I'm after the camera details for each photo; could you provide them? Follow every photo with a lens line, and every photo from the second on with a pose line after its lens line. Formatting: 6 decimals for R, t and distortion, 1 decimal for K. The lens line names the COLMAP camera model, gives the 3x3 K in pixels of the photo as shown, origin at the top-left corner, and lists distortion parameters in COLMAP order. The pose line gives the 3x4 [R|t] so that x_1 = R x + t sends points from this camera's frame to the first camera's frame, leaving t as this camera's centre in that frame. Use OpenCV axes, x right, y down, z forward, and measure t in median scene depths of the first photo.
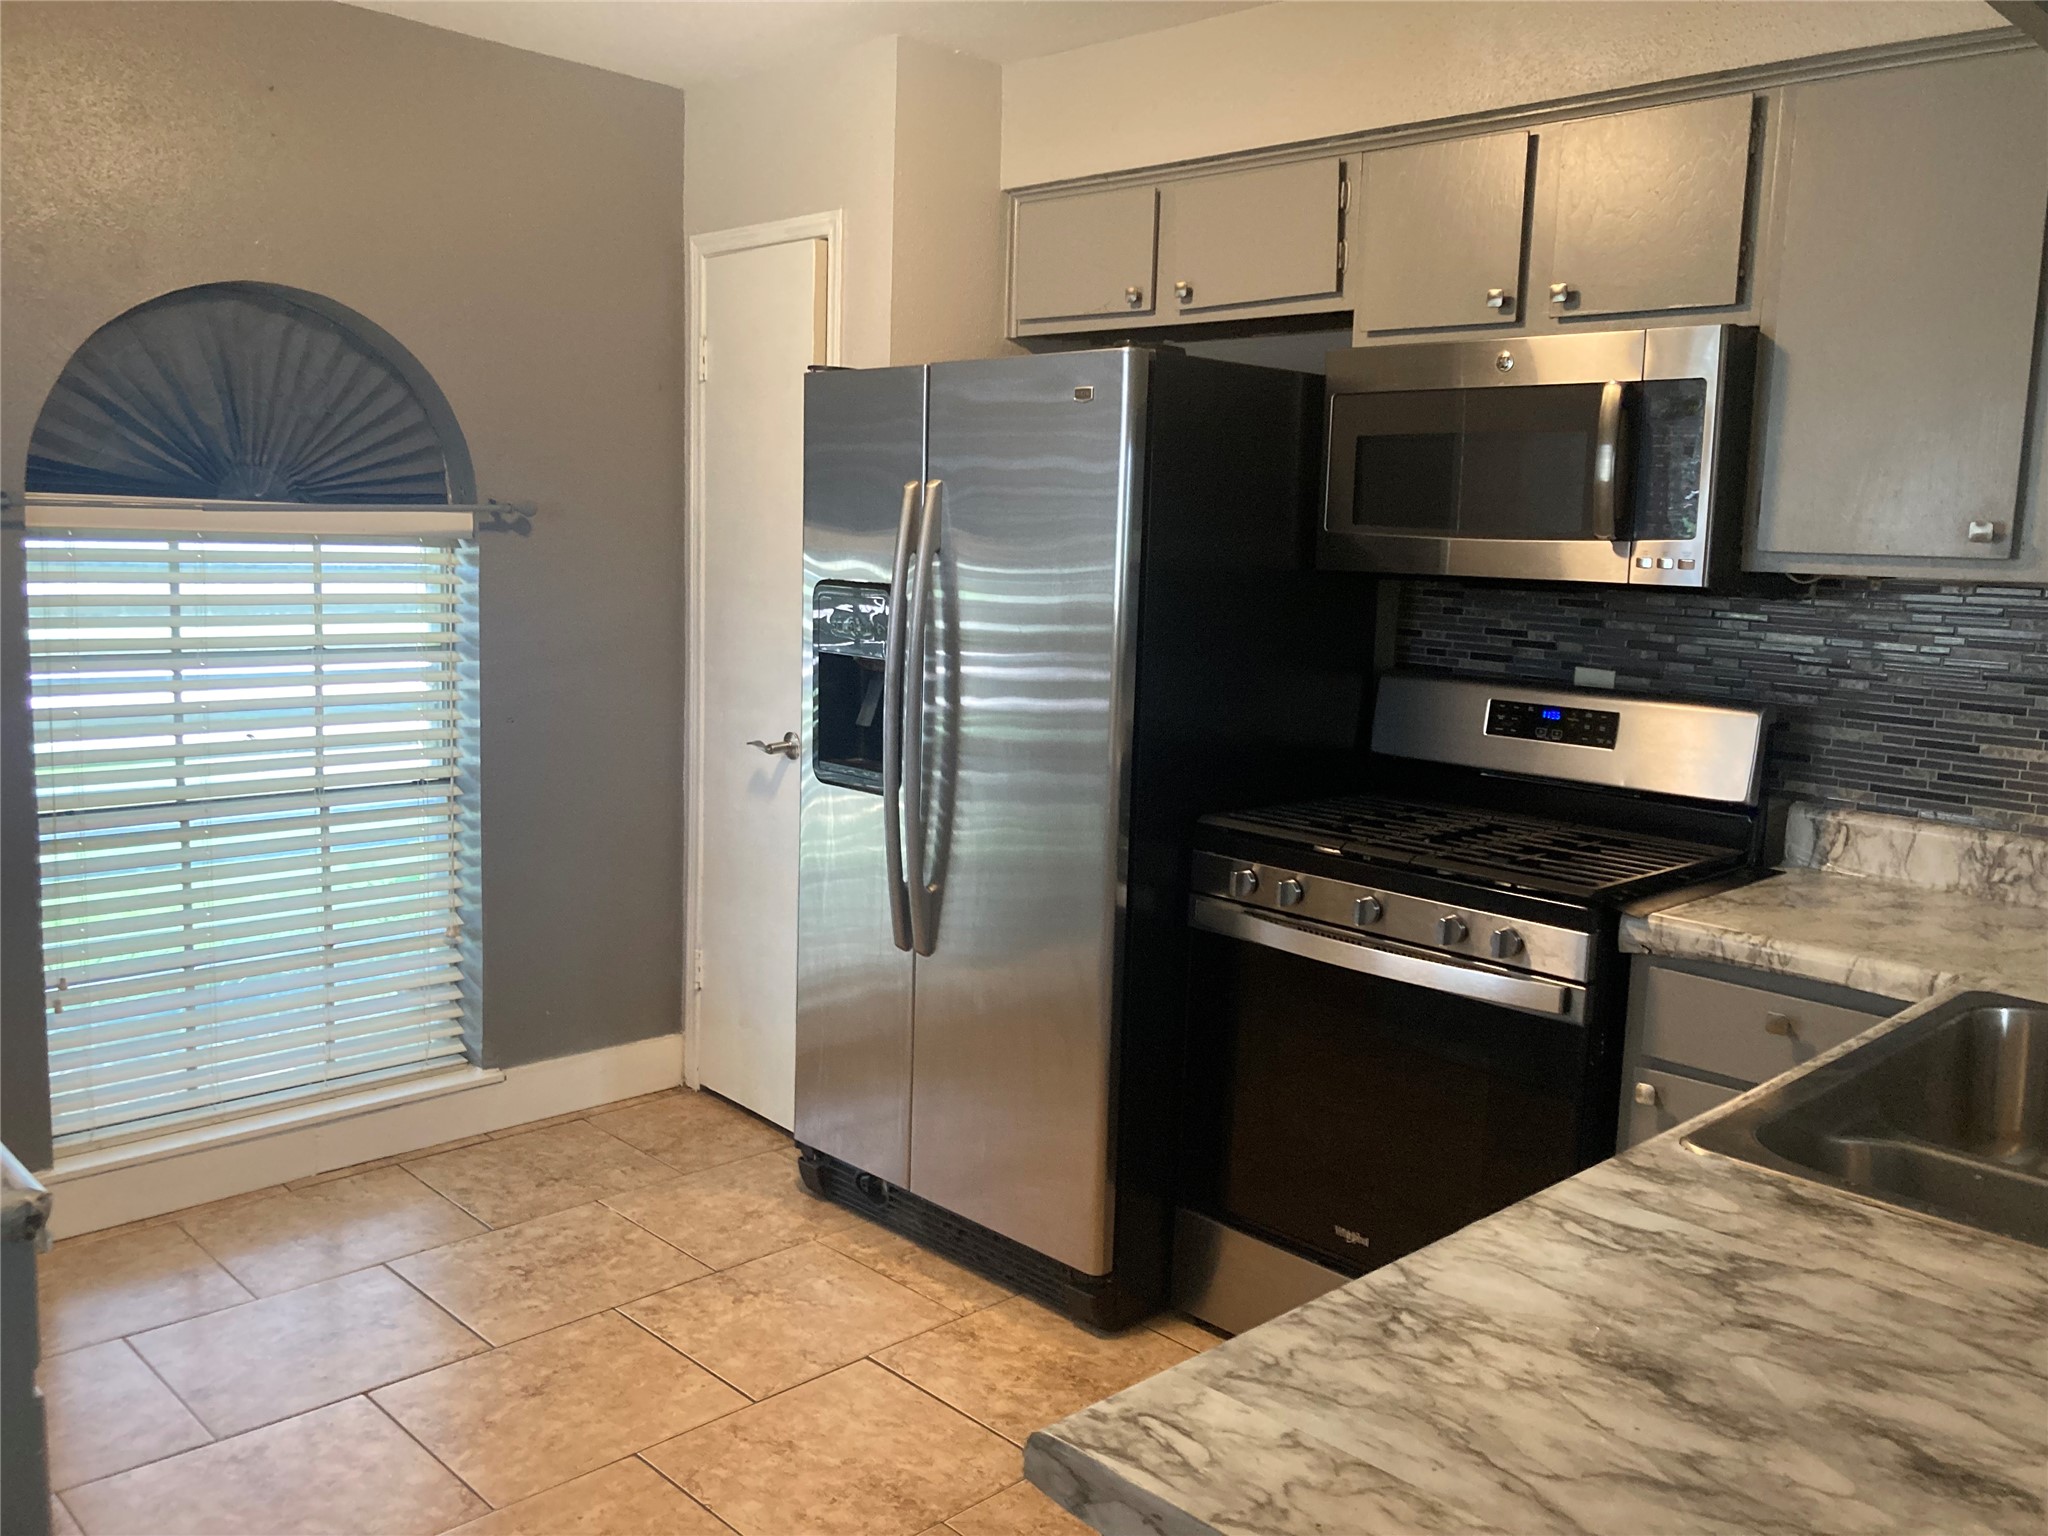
lens RADIAL K [[1688.9, 0, 1024.0], [0, 1688.9, 768.0], [0, 0, 1]] dist [0.052159, -0.060027]
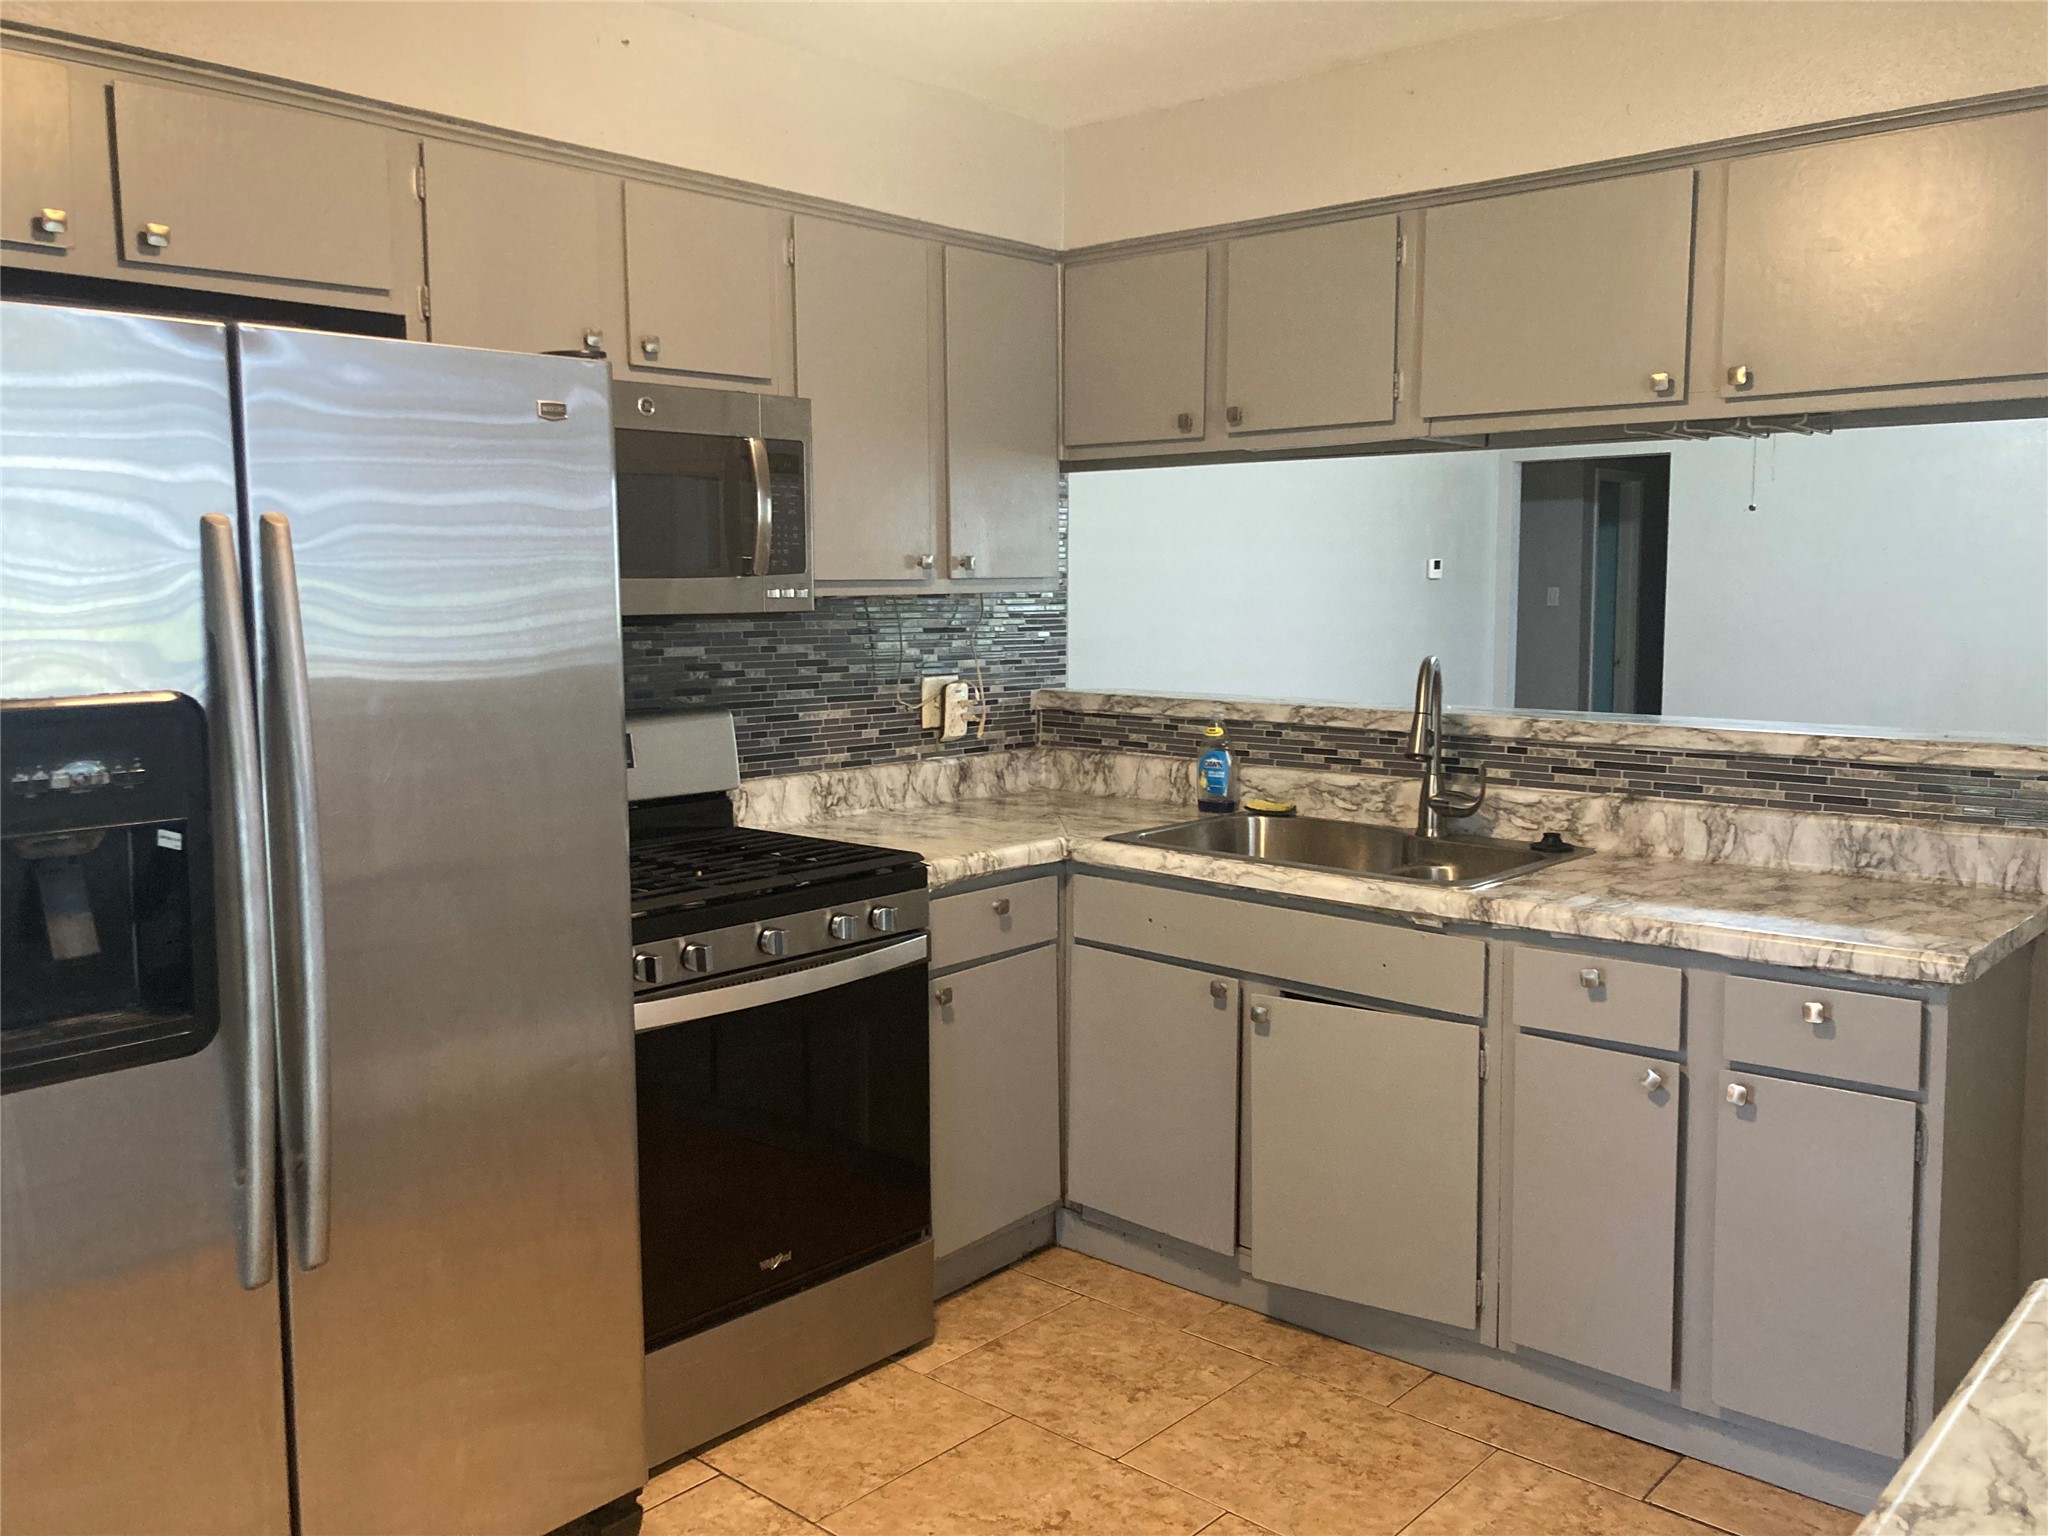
lens RADIAL K [[1688.9, 0, 1024.0], [0, 1688.9, 768.0], [0, 0, 1]] dist [0.052159, -0.060027]
pose [[-0.095738, -0.152204, 0.983701, -0.827774], [0.138464, 0.976597, 0.164581, -0.172495], [-0.985729, 0.151964, -0.072423, 0.927190]]
